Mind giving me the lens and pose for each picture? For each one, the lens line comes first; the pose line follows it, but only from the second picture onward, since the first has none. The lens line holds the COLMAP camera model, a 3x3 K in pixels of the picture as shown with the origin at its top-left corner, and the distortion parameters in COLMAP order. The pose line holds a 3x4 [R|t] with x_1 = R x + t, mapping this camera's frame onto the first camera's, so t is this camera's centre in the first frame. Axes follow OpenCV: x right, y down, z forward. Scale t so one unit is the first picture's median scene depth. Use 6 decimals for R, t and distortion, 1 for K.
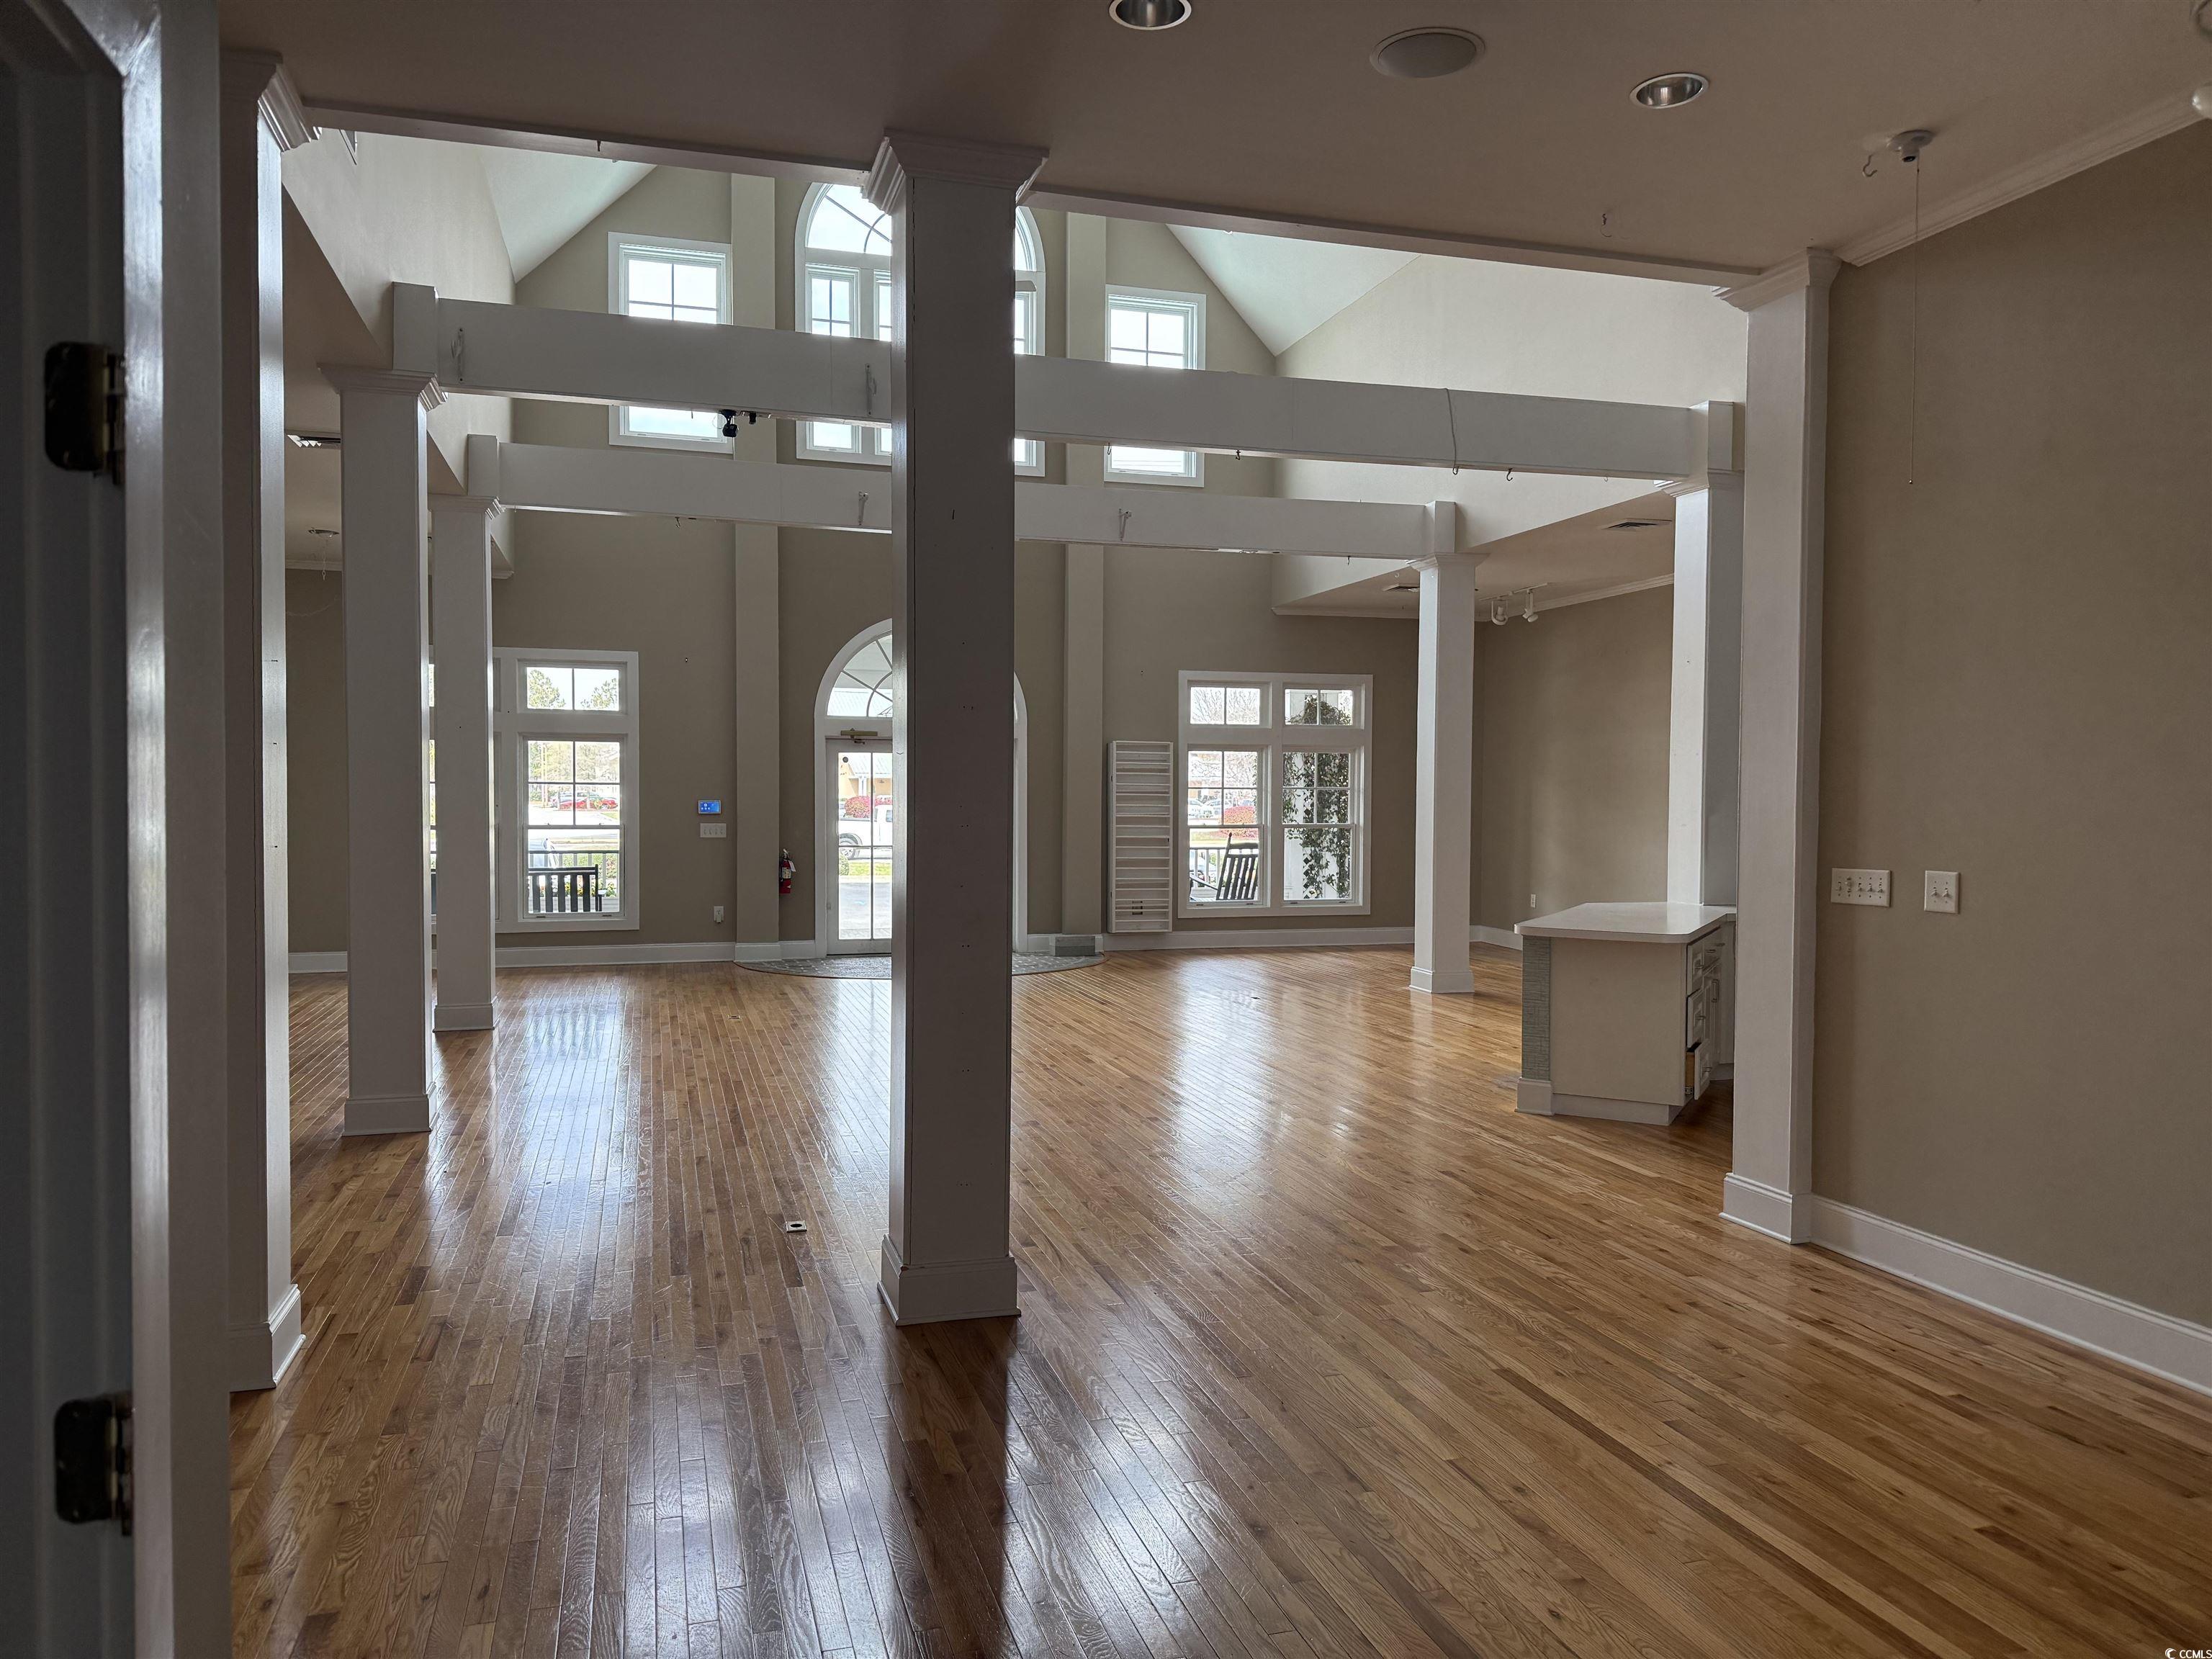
lens RADIAL K [[1542.6, 0, 1106.0], [0, 1542.6, 829.5], [0, 0, 1]] dist [0.001322, -0.000290]
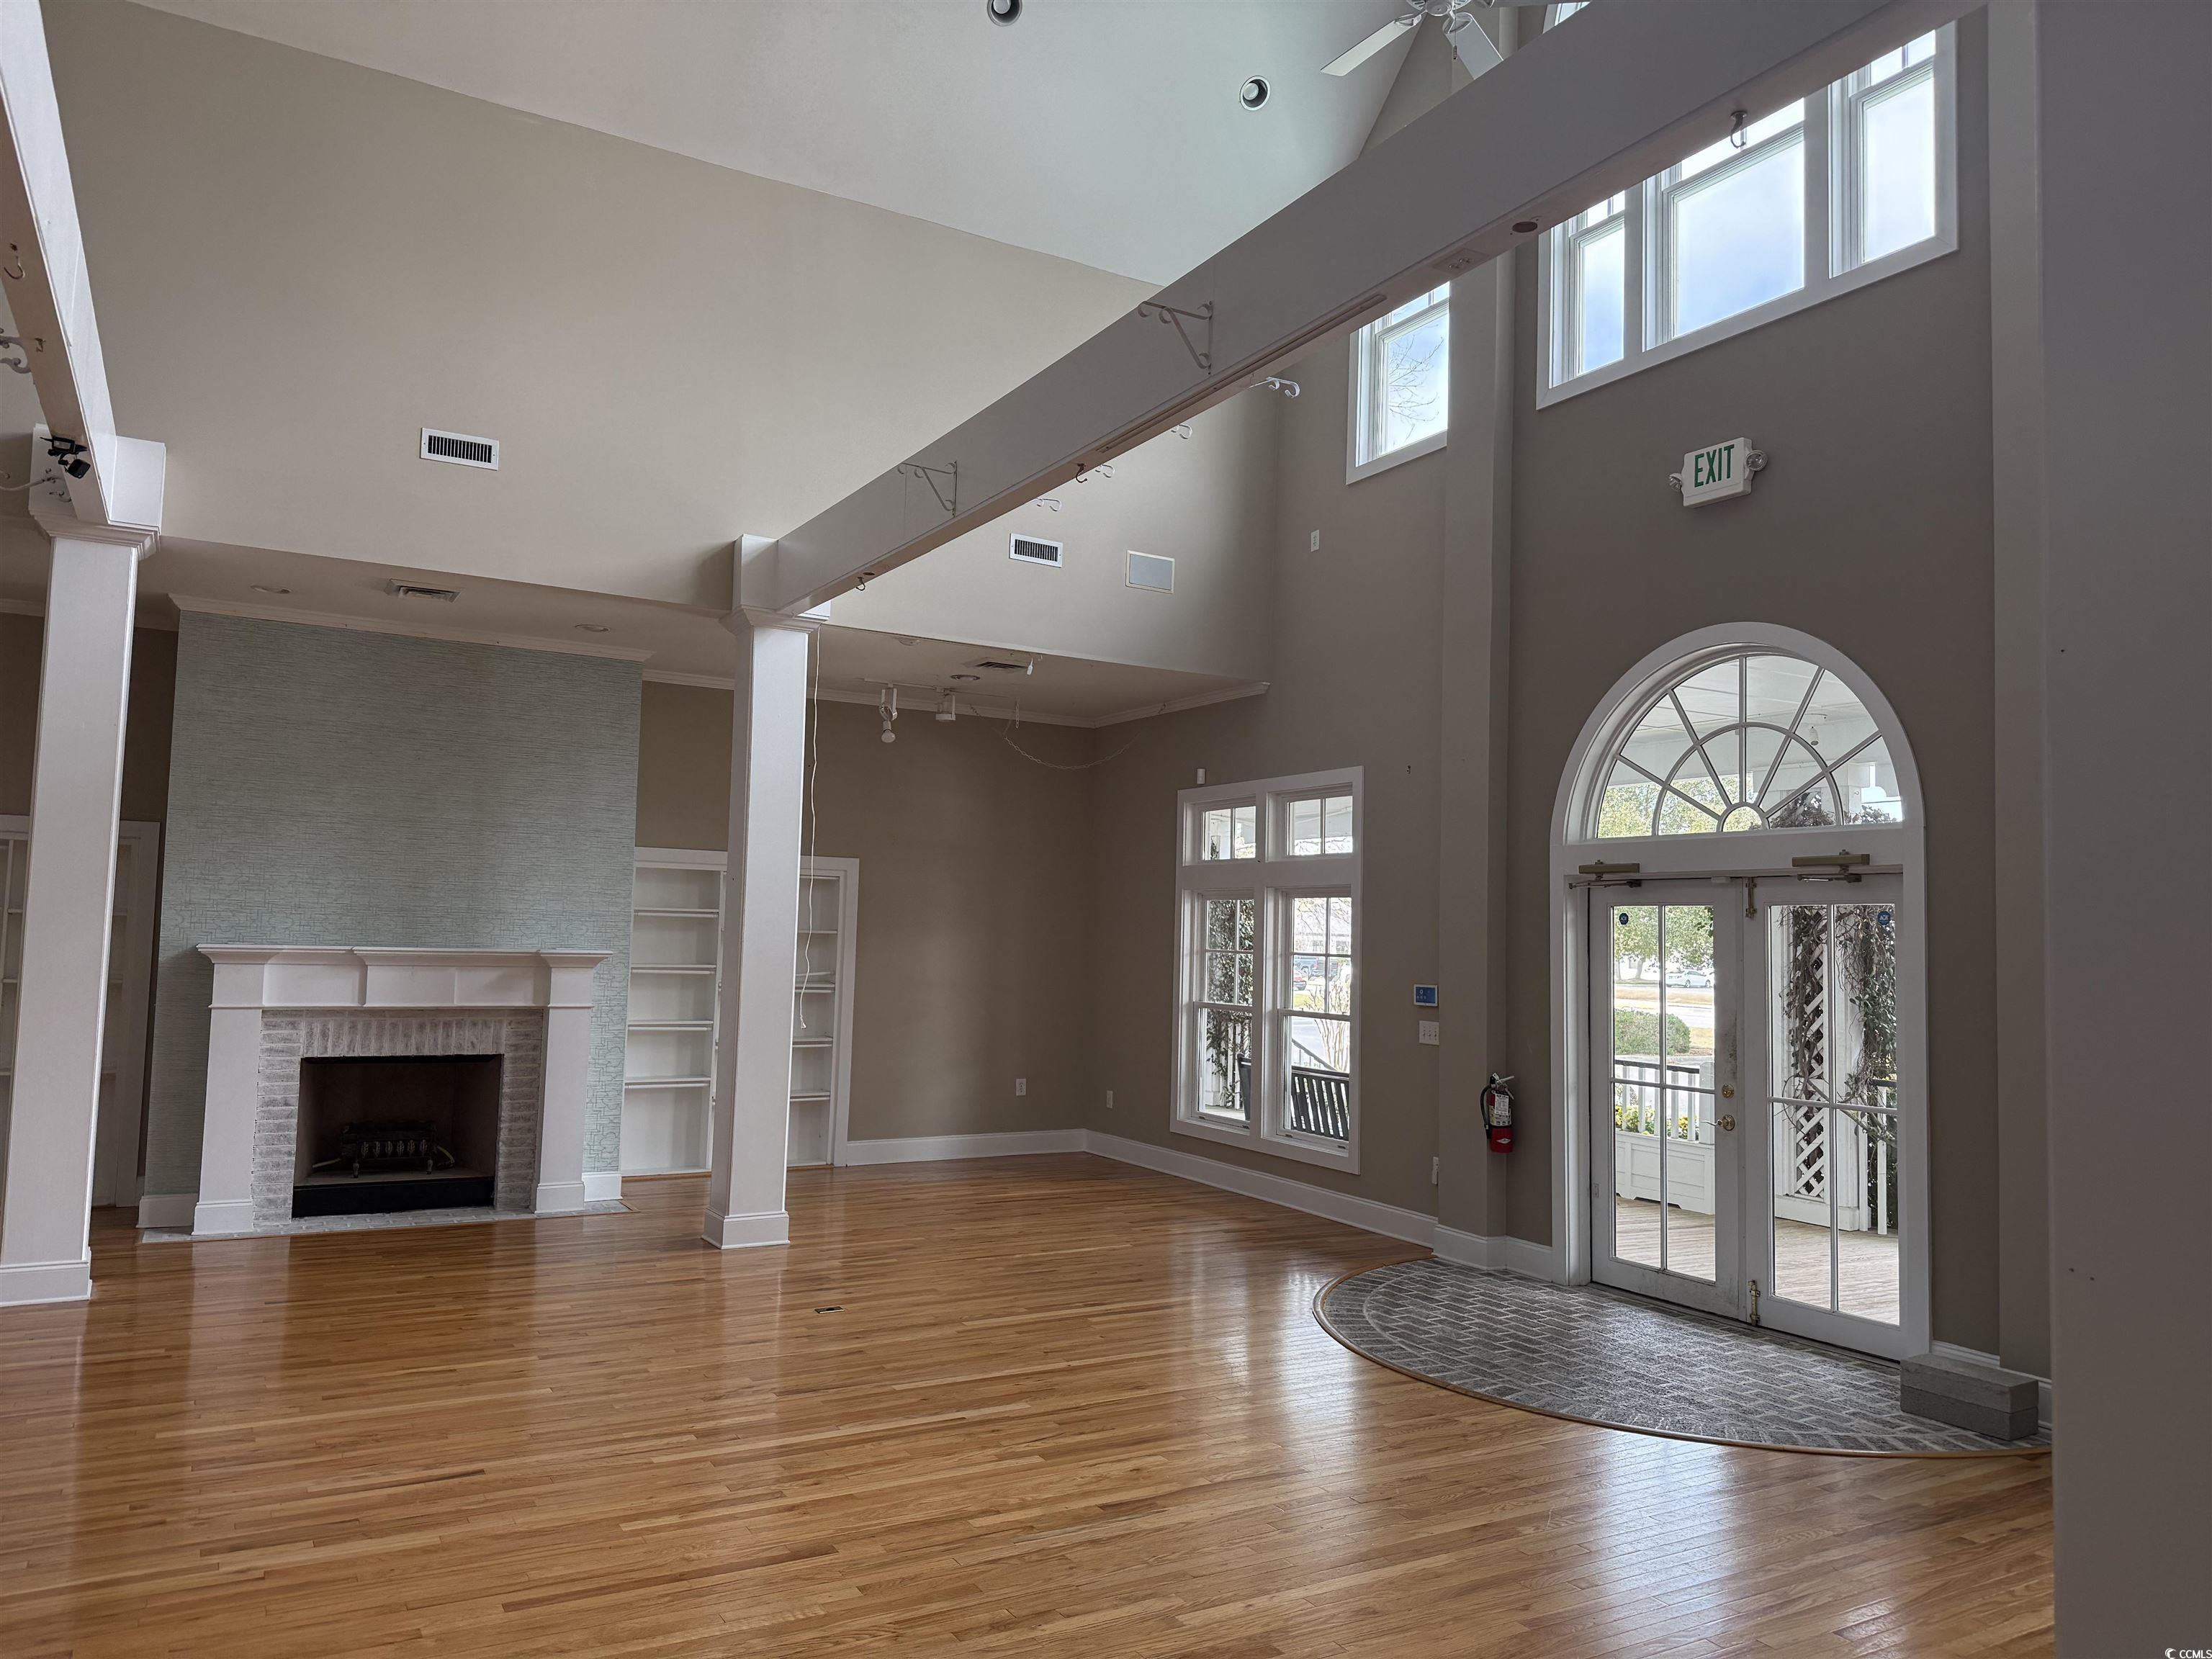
lens RADIAL K [[1542.6, 0, 1106.0], [0, 1542.6, 829.5], [0, 0, 1]] dist [0.001322, -0.000290]
pose [[0.234532, -0.069232, -0.969640, 0.334103], [-0.048393, 0.995393, -0.082776, -0.023843], [0.970903, 0.066337, 0.230101, 0.730117]]
